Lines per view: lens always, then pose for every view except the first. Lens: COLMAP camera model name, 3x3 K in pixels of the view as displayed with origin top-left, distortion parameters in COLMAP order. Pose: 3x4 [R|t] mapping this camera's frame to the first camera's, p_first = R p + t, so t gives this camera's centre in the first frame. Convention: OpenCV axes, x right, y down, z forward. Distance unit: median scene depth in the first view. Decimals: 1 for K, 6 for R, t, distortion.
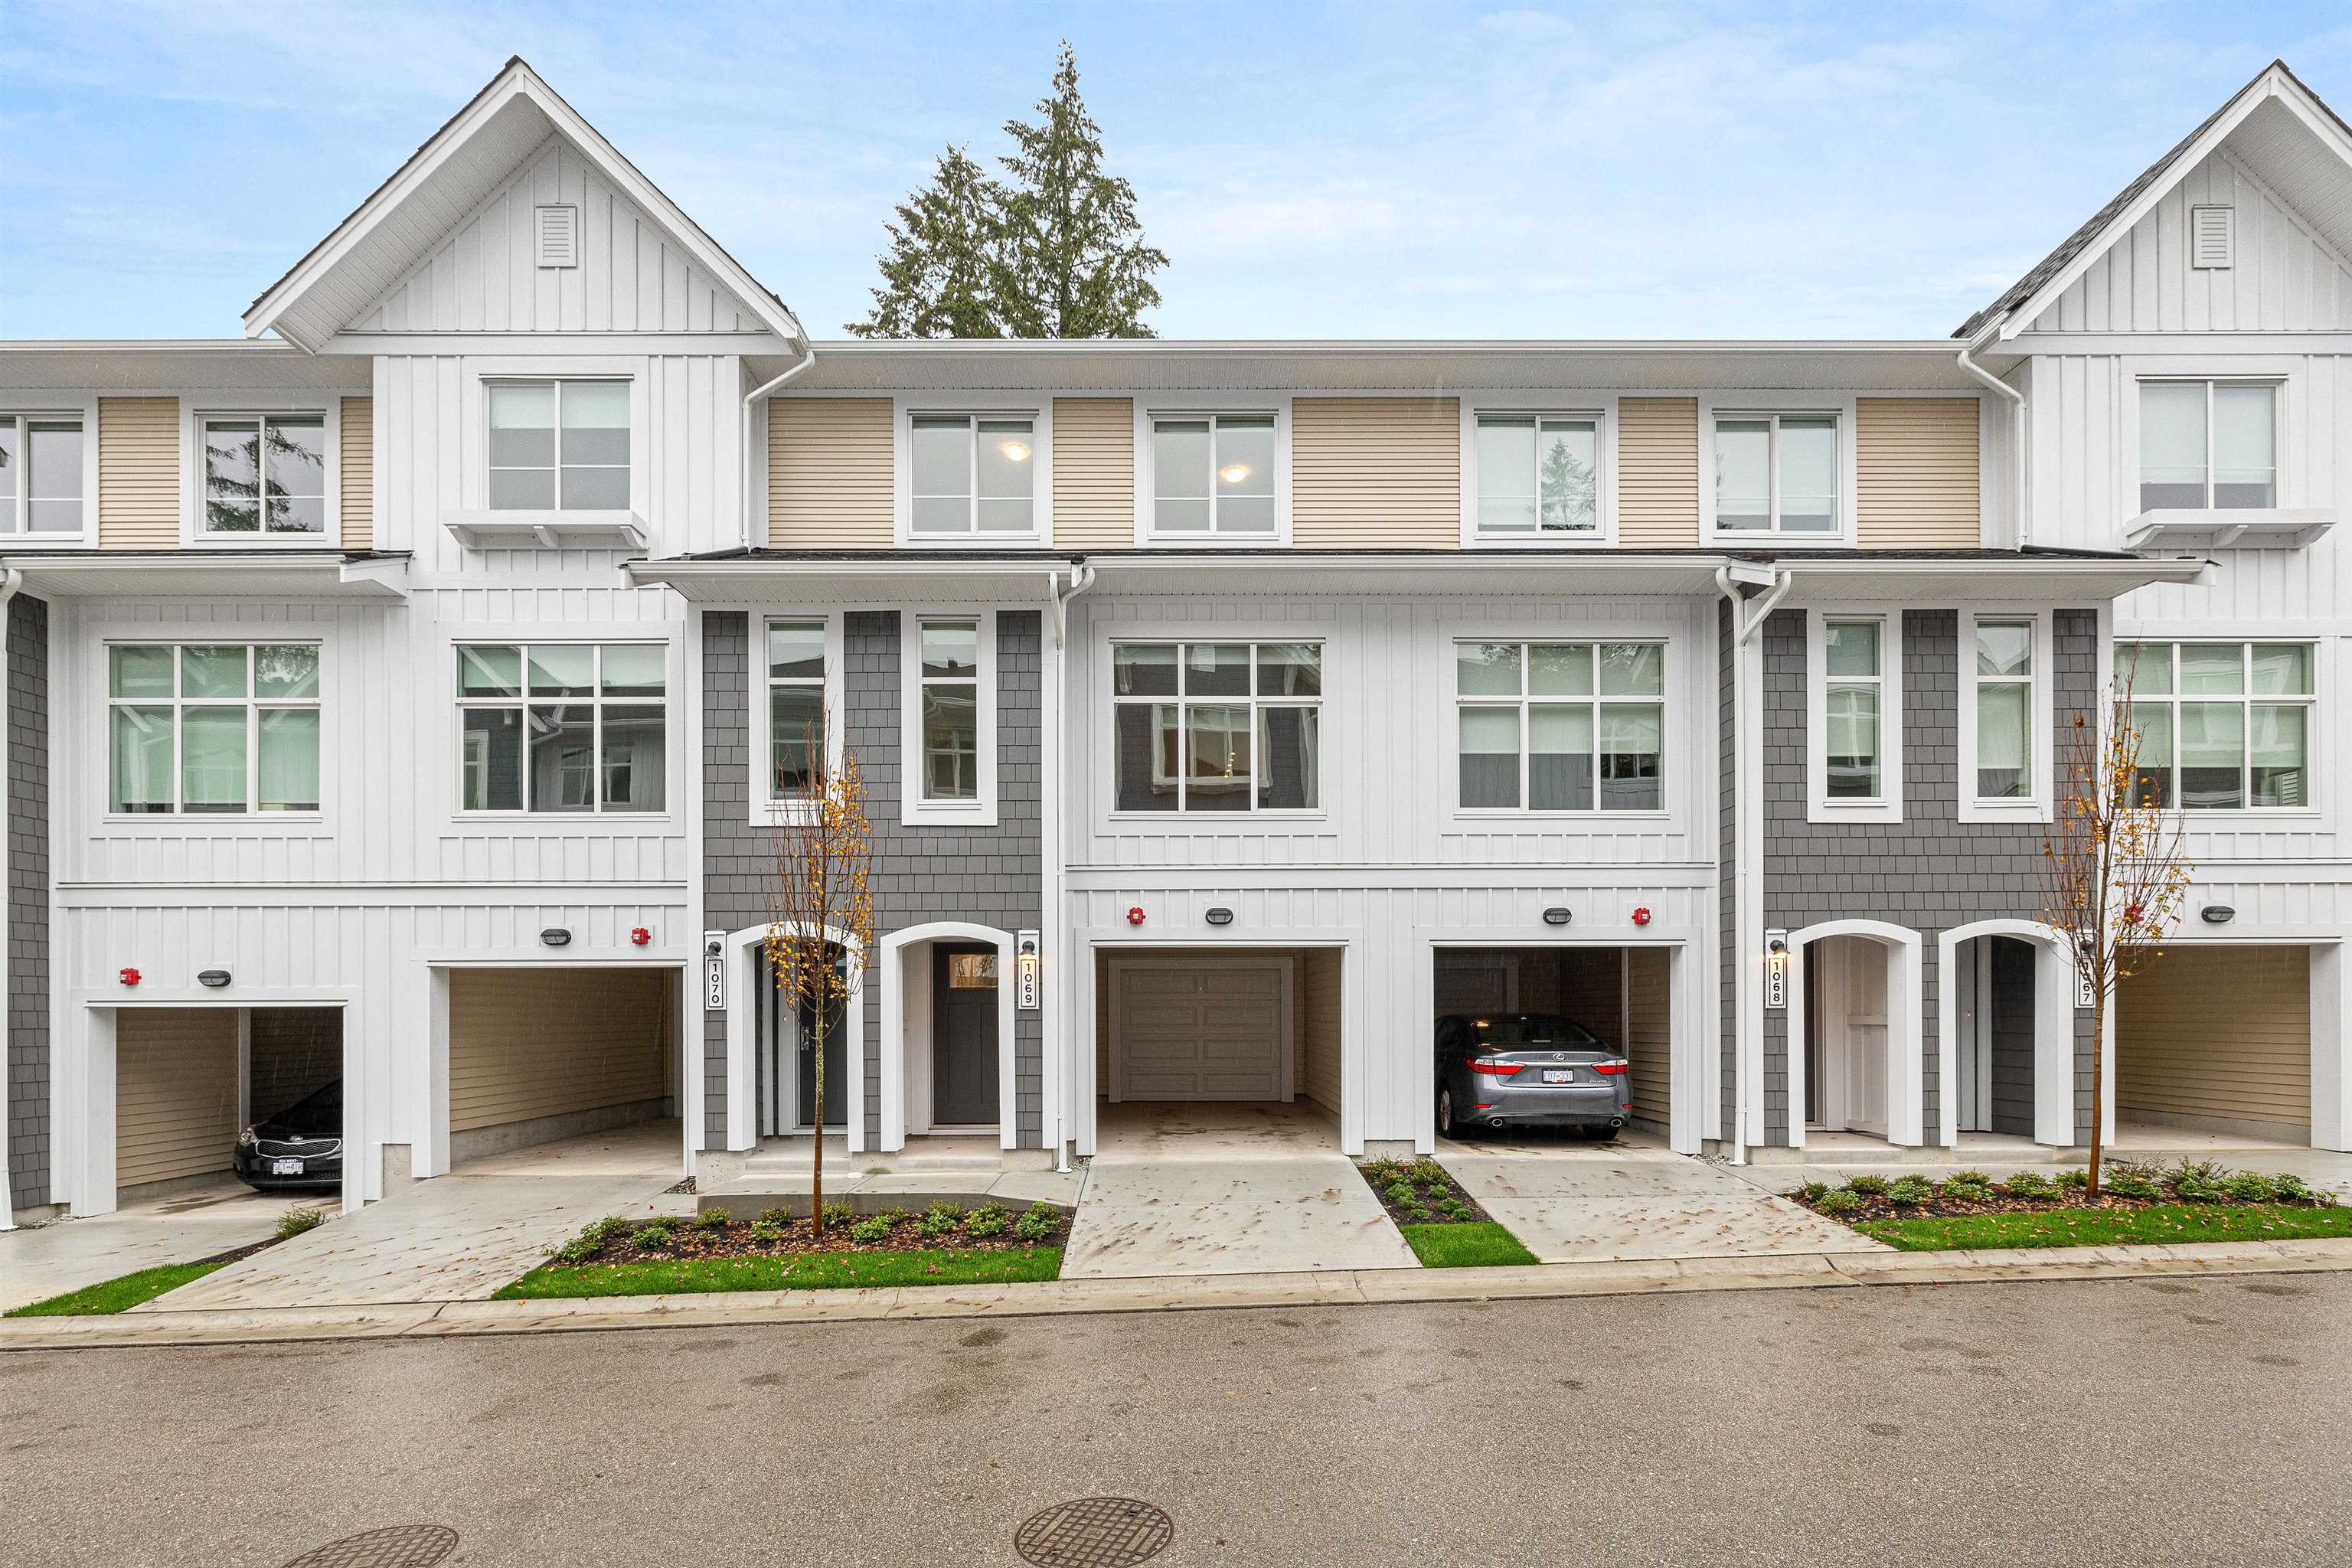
lens RADIAL K [[1025.6, 0, 1175.9], [0, 1025.6, 990.4], [0, 0, 1]] dist [-0.001230, 0.000365]
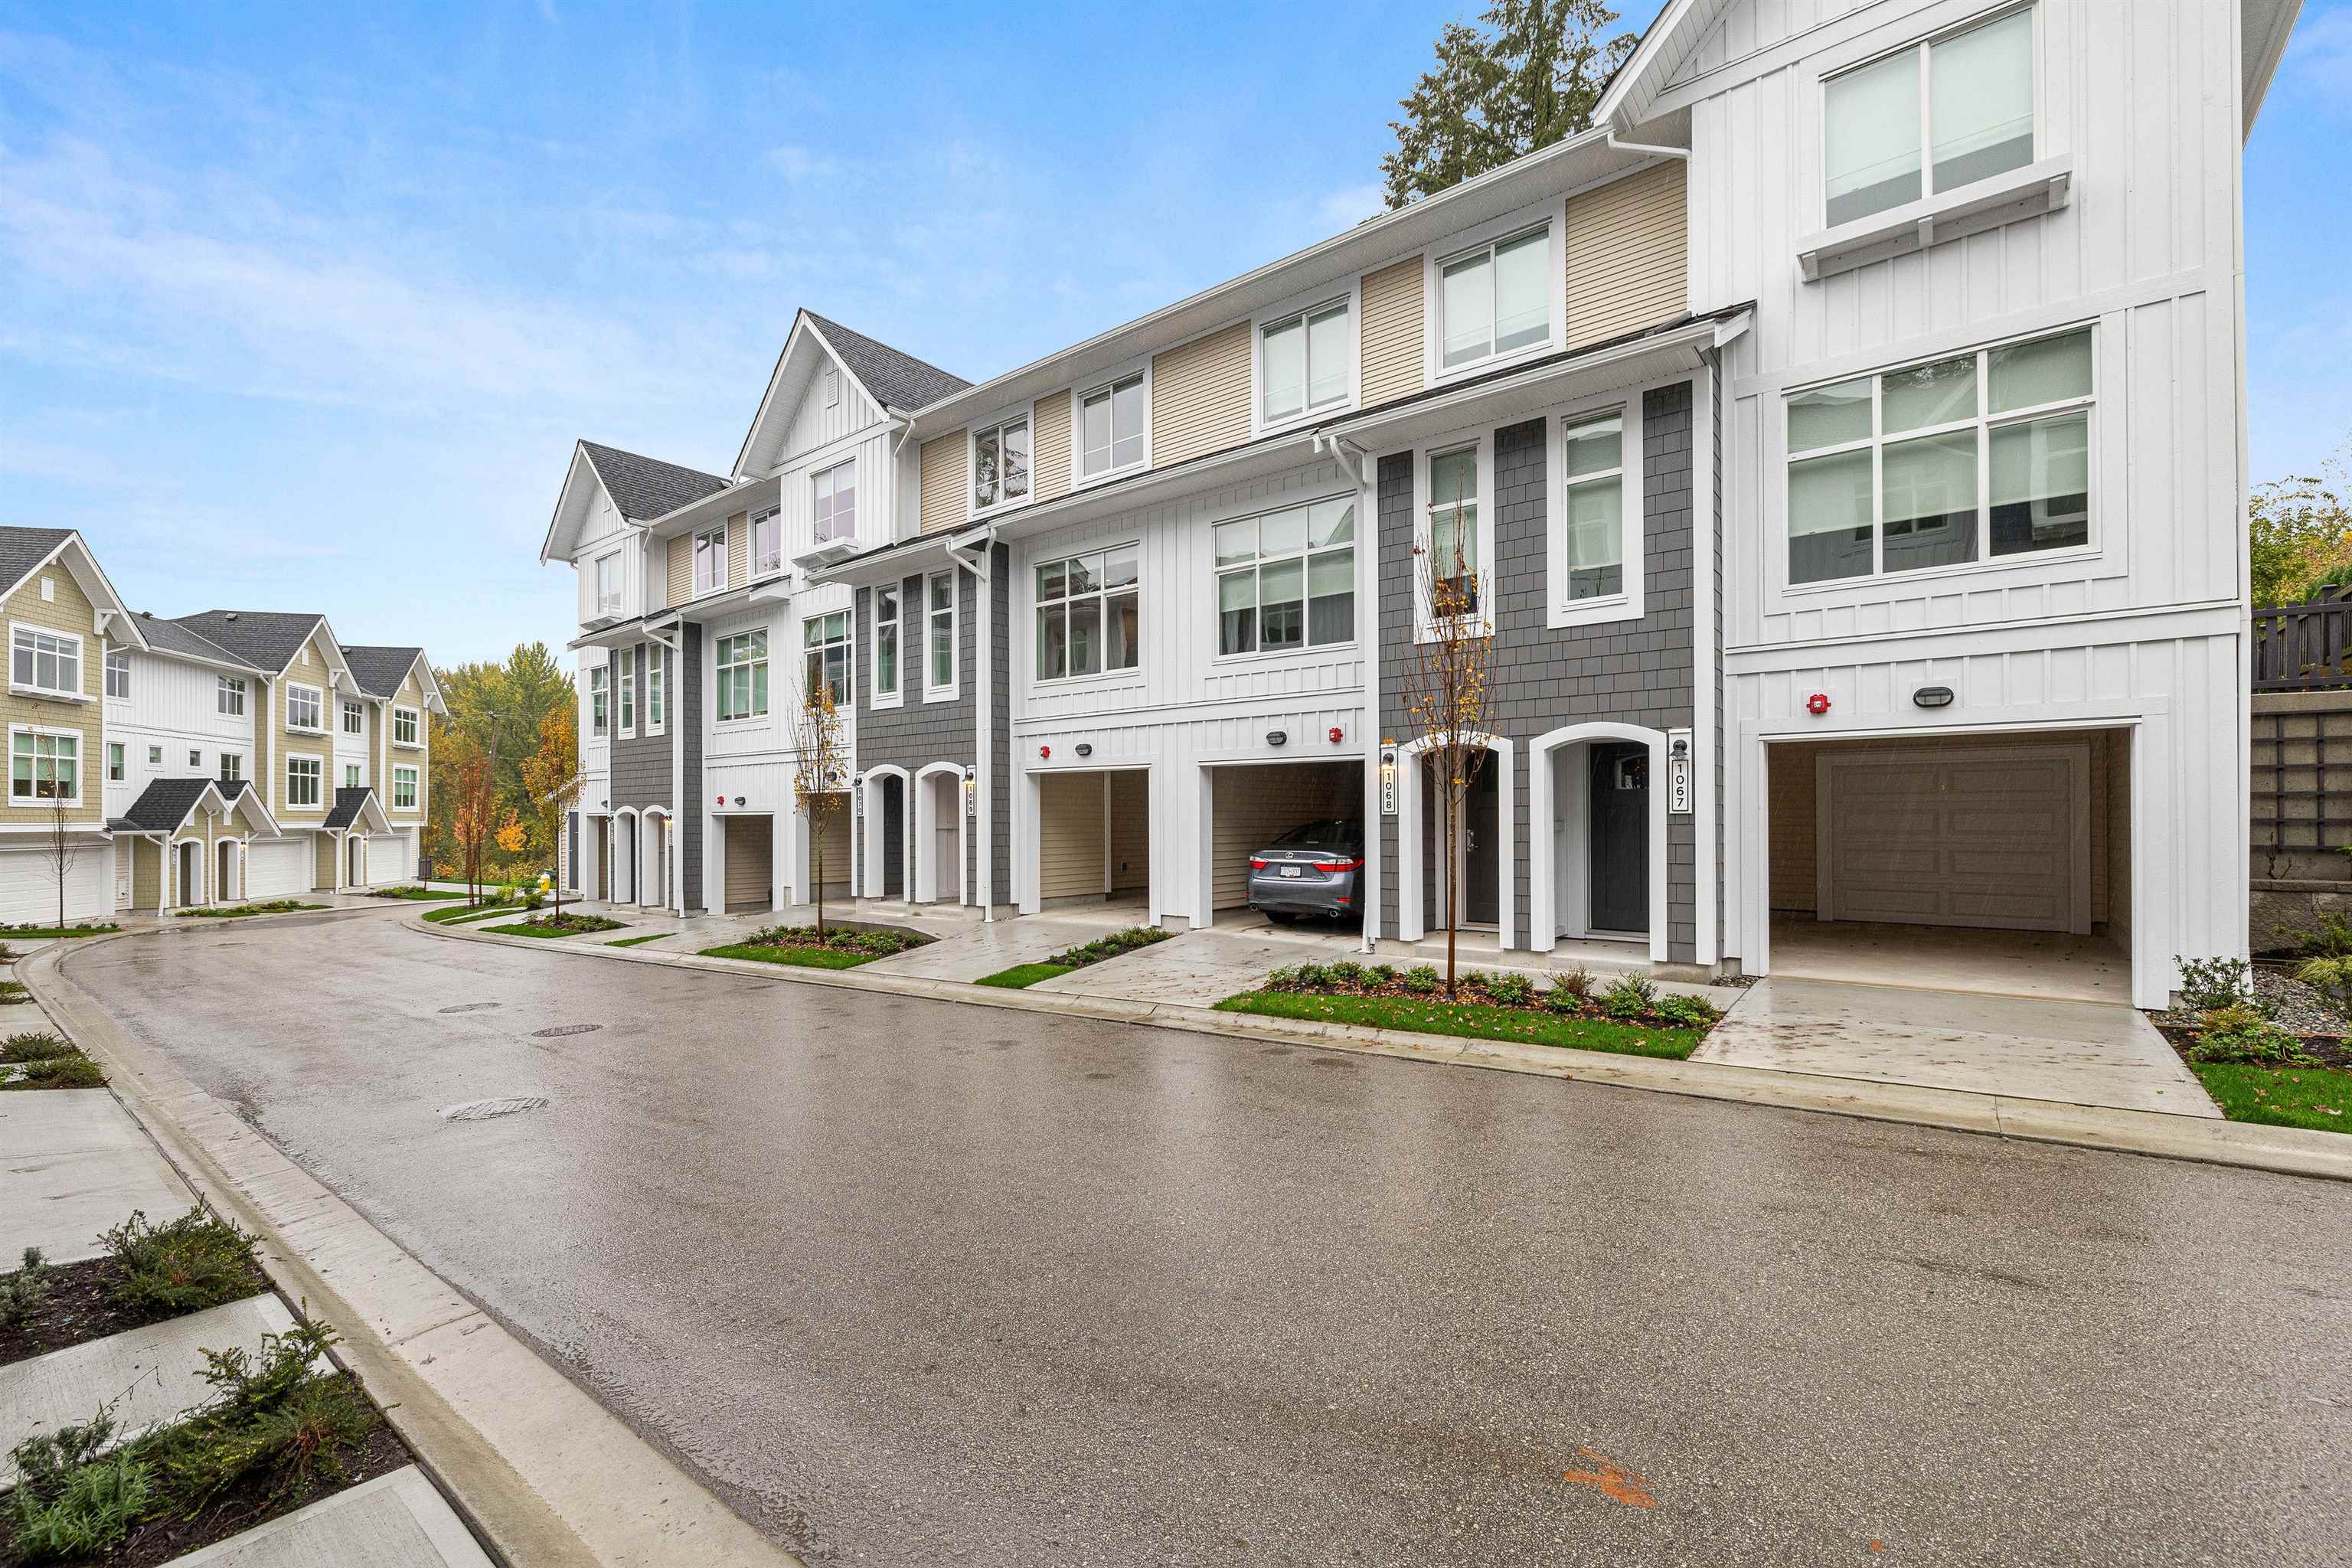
lens RADIAL K [[1007.3, 0, 1176.0], [0, 1007.3, 784.0], [0, 0, 1]] dist [-0.000935, 0.000139]
pose [[0.775172, -0.020984, -0.631401, 0.966179], [0.014641, 0.999776, -0.015252, -0.002041], [0.631580, 0.002579, 0.775306, 0.006104]]
